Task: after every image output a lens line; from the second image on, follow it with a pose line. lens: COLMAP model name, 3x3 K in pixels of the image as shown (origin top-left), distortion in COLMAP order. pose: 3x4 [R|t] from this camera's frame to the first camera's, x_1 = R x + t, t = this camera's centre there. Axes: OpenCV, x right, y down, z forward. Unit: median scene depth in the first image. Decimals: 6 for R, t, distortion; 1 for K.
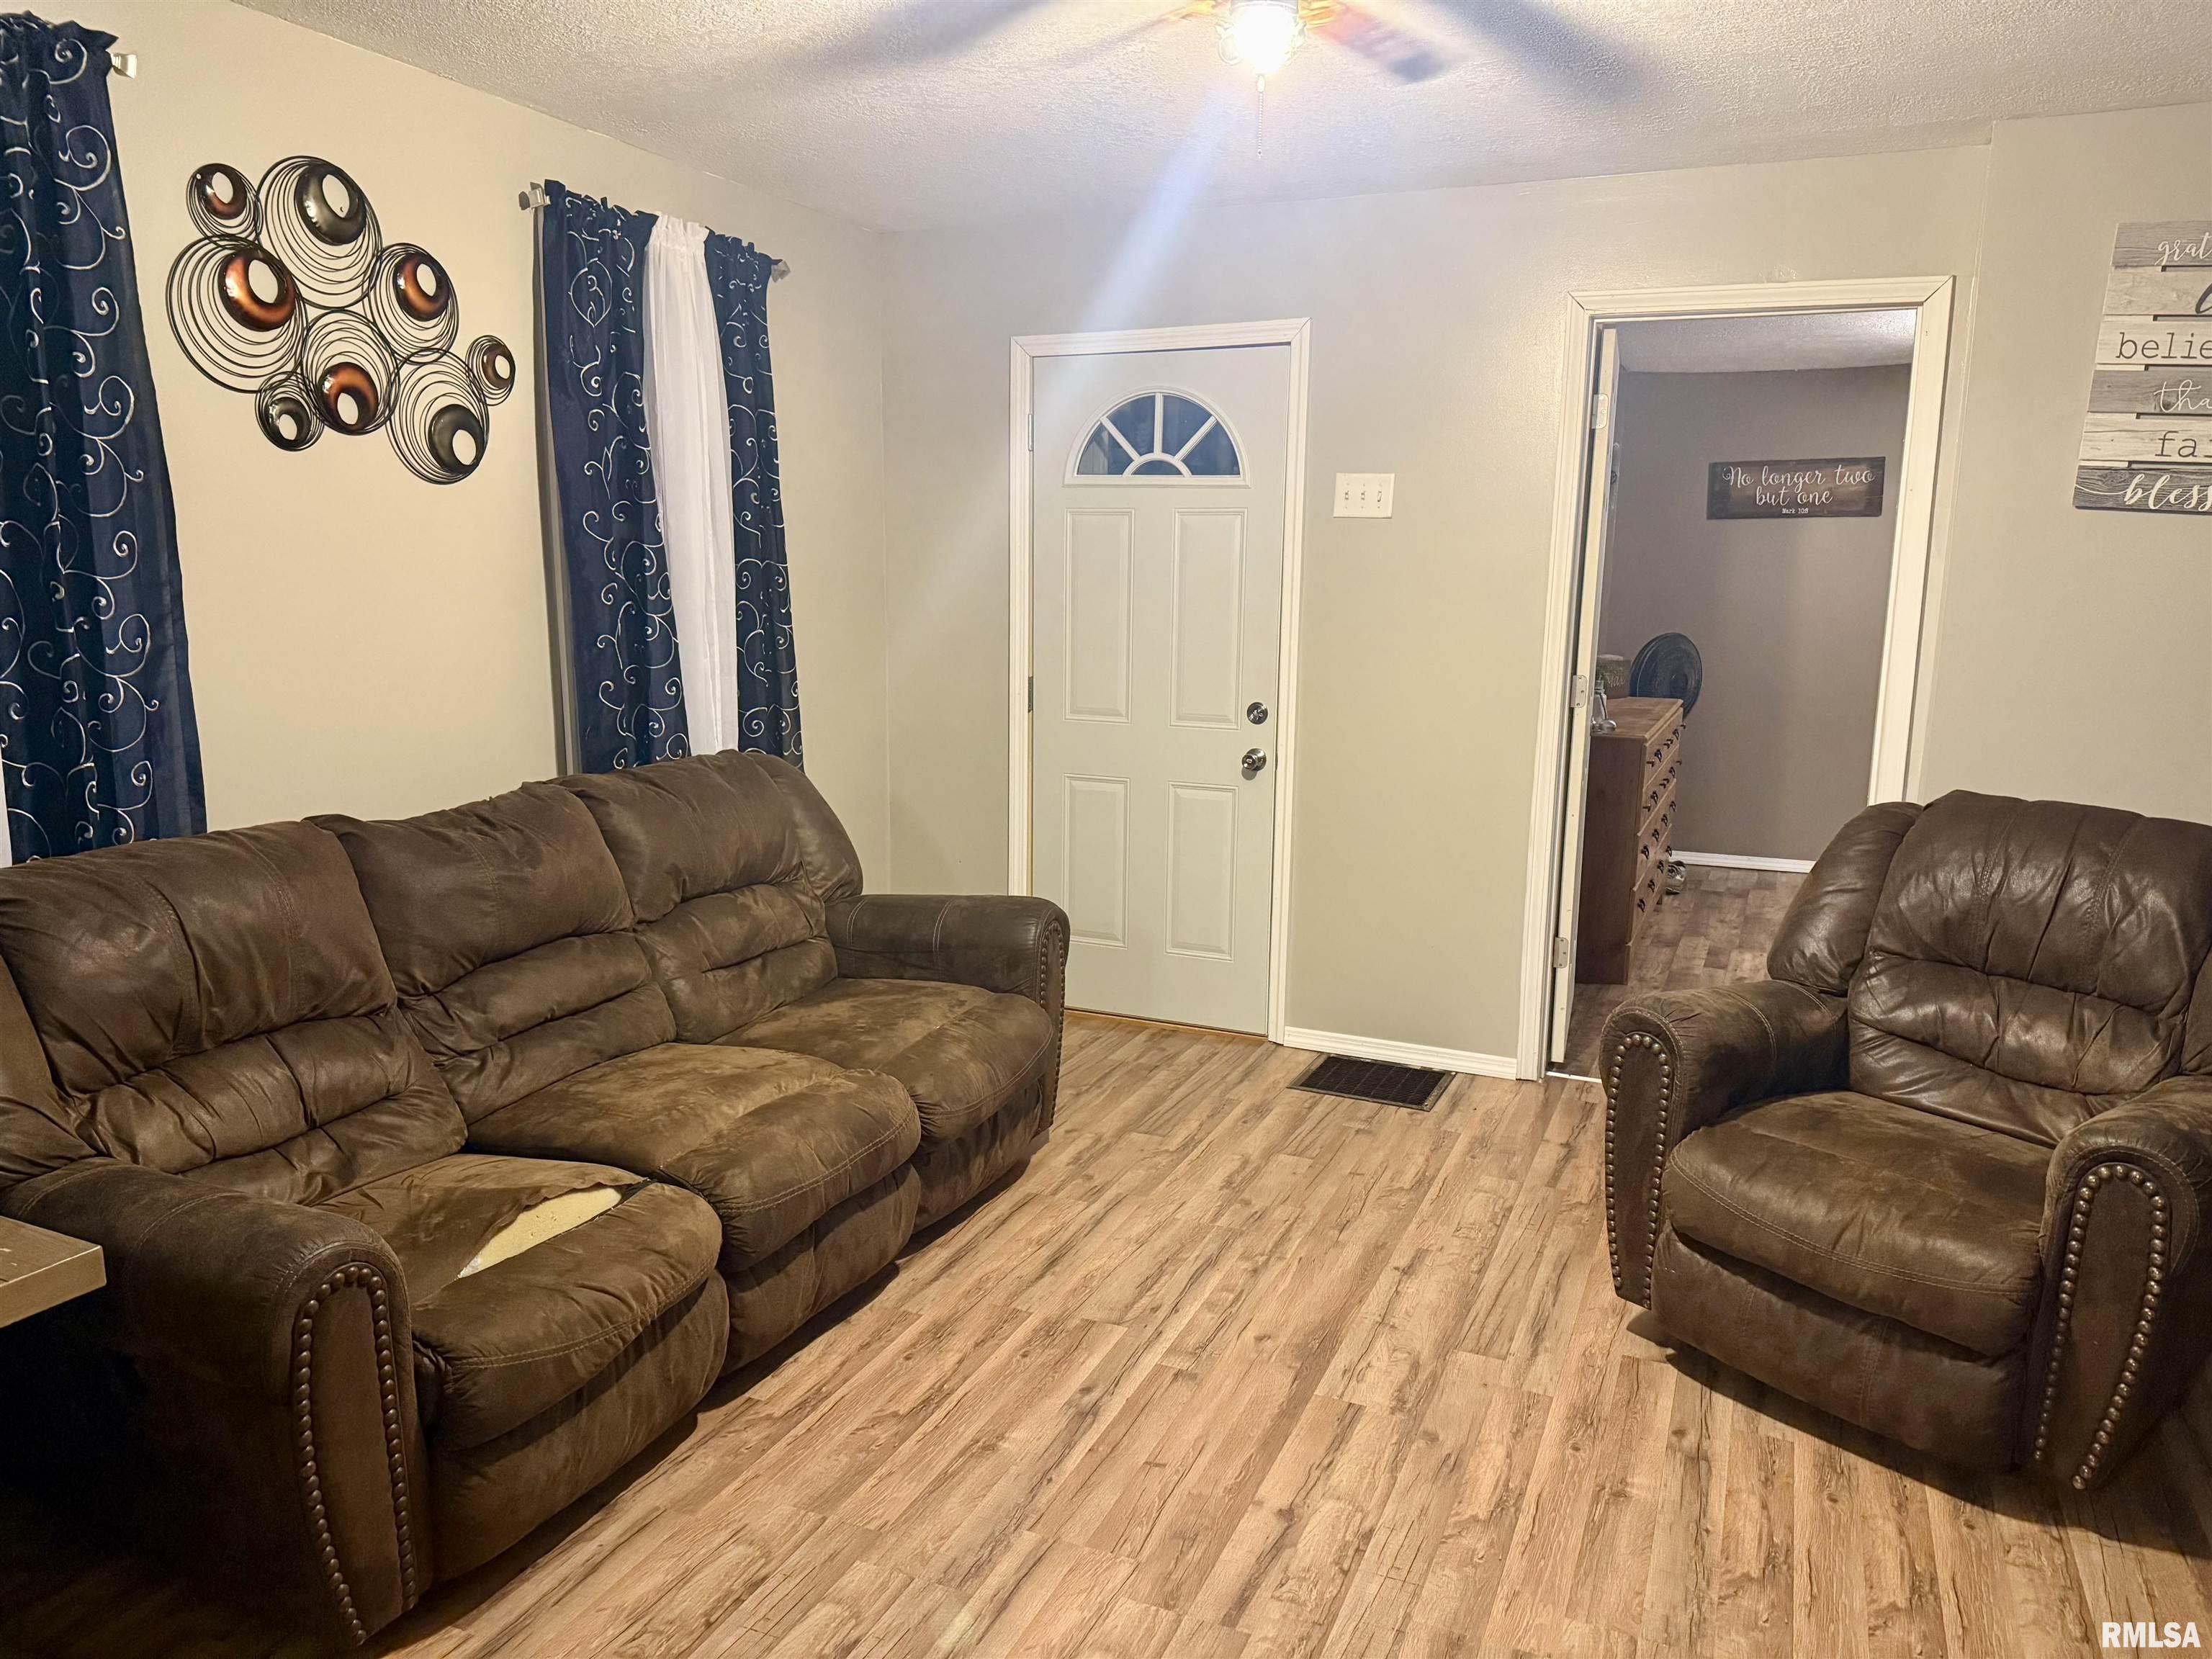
lens RADIAL K [[1544.1, 0, 1103.5], [0, 1544.1, 837.6], [0, 0, 1]] dist [-0.002083, 0.000582]
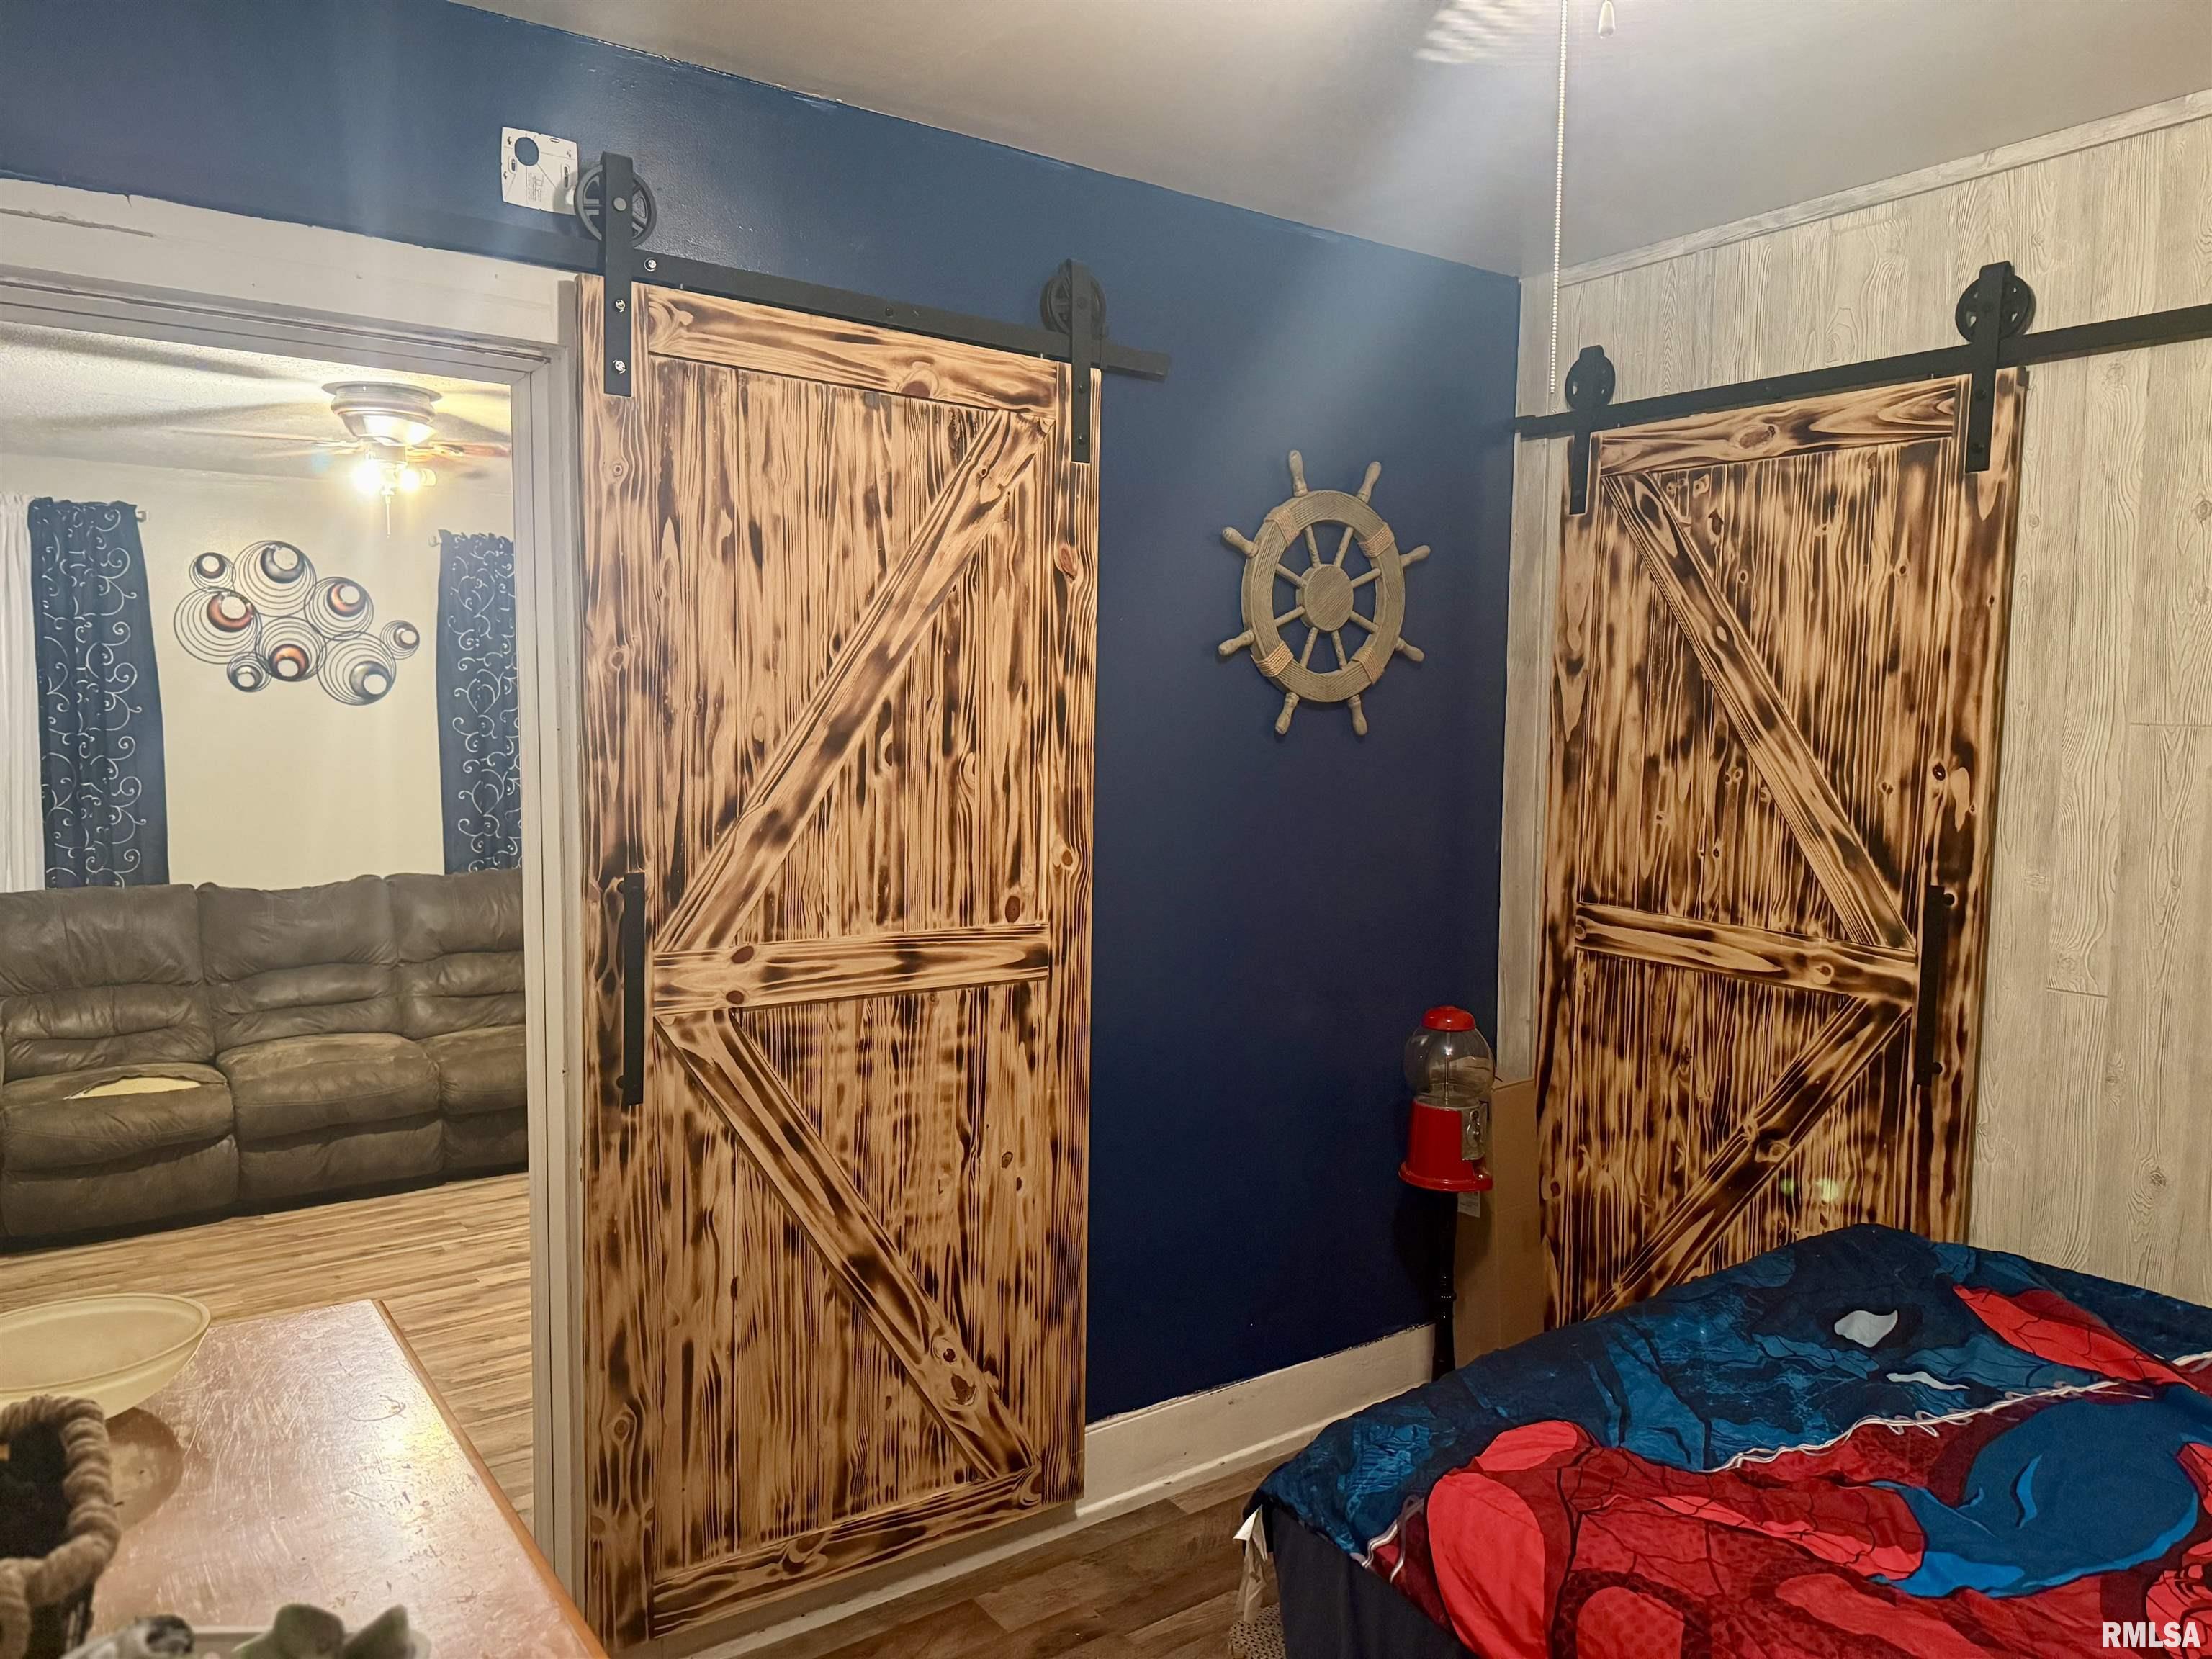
lens RADIAL K [[1544.1, 0, 1097.9], [0, 1544.1, 839.9], [0, 0, 1]] dist [-0.002083, 0.000582]
pose [[0.859632, 0.034848, -0.509724, 1.389825], [-0.086717, 0.993147, -0.078348, -0.012480], [0.503500, 0.111552, 0.856763, -0.082150]]
